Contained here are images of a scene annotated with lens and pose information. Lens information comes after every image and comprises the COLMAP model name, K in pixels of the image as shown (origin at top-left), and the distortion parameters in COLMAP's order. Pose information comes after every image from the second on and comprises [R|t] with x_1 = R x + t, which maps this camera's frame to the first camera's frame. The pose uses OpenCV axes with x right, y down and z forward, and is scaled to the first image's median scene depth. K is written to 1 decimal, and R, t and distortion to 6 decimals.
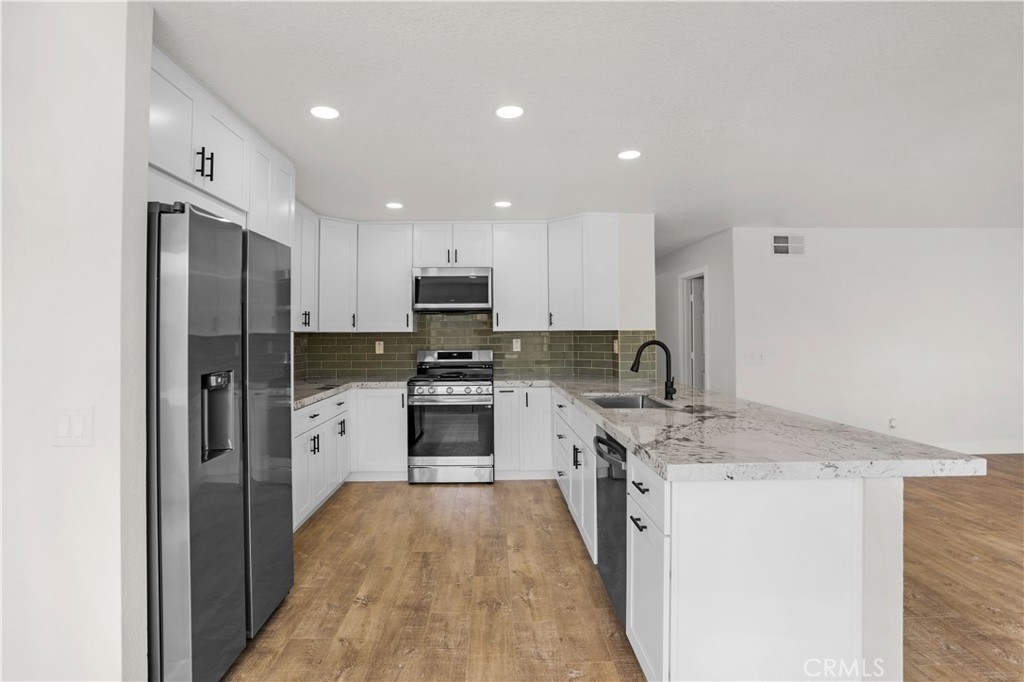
lens RADIAL K [[511.8, 0, 510.5], [0, 511.8, 333.8], [0, 0, 1]] dist [-0.010970, 0.005510]
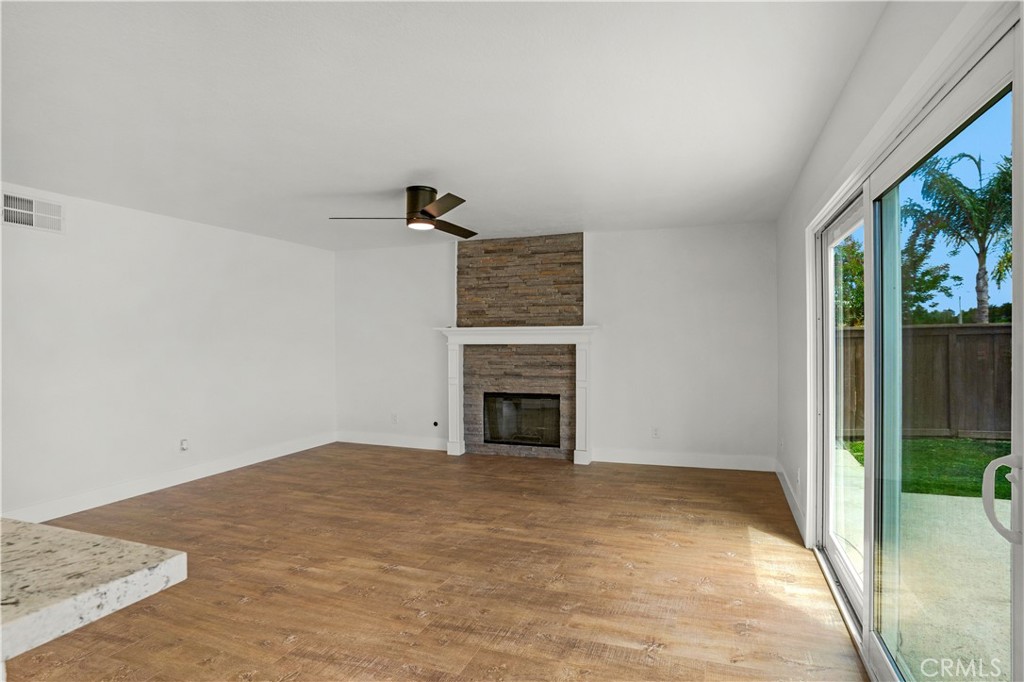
lens RADIAL K [[511.8, 0, 519.9], [0, 511.8, 338.7], [0, 0, 1]] dist [-0.010970, 0.005510]
pose [[0.392950, 0.003788, 0.919552, 0.217445], [0.003048, 0.999981, -0.005422, 0.000459], [-0.919555, 0.004933, 0.392931, 0.163769]]
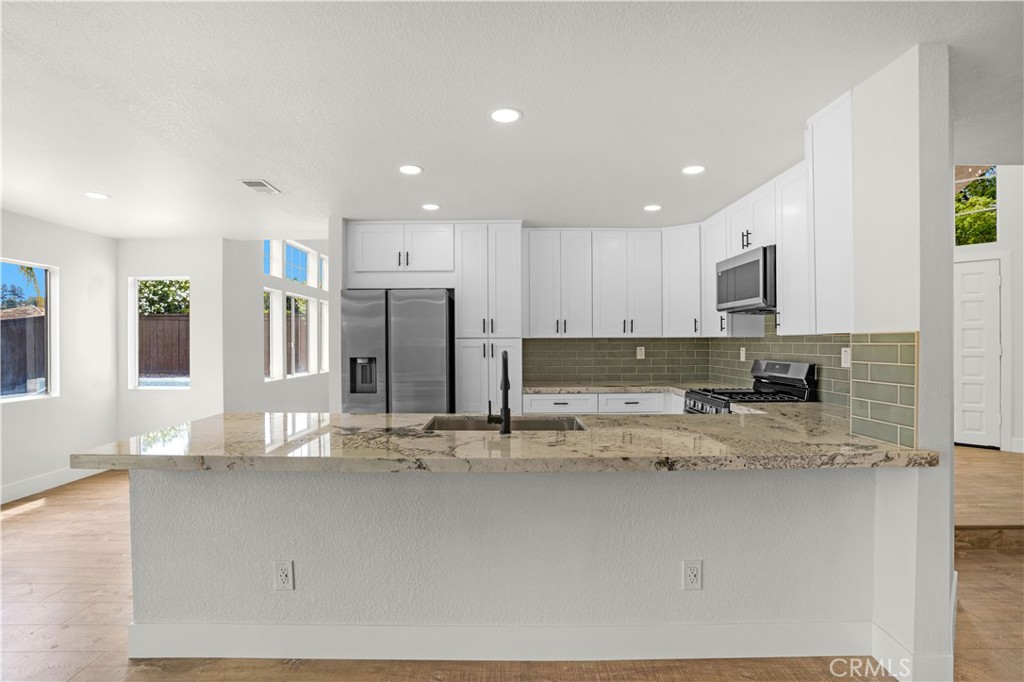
lens RADIAL K [[511.8, 0, 507.4], [0, 511.8, 339.9], [0, 0, 1]] dist [-0.010970, 0.005510]
pose [[0.003791, 0.005137, -0.999980, 0.822333], [0.005296, 0.999973, 0.005157, -0.005799], [0.999979, -0.005316, 0.003764, 0.784129]]
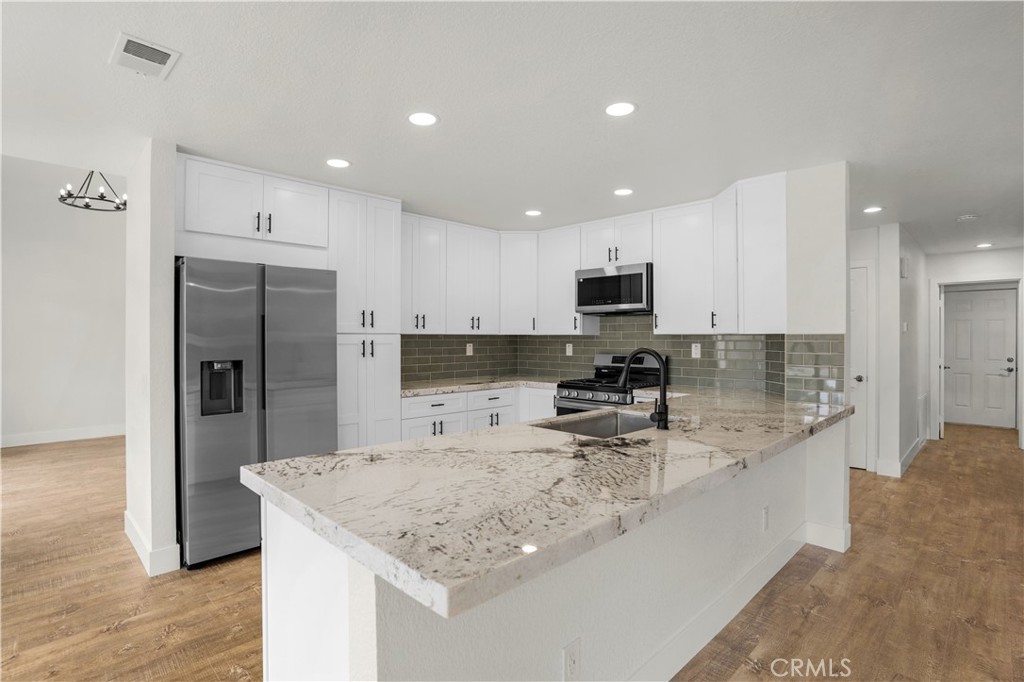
lens RADIAL K [[511.8, 0, 511.6], [0, 511.8, 325.0], [0, 0, 1]] dist [-0.010970, 0.005510]
pose [[0.683438, -0.008509, -0.729959, 0.551137], [-0.006316, 0.999826, -0.017568, -0.004983], [0.729981, 0.016617, 0.683266, 0.278752]]
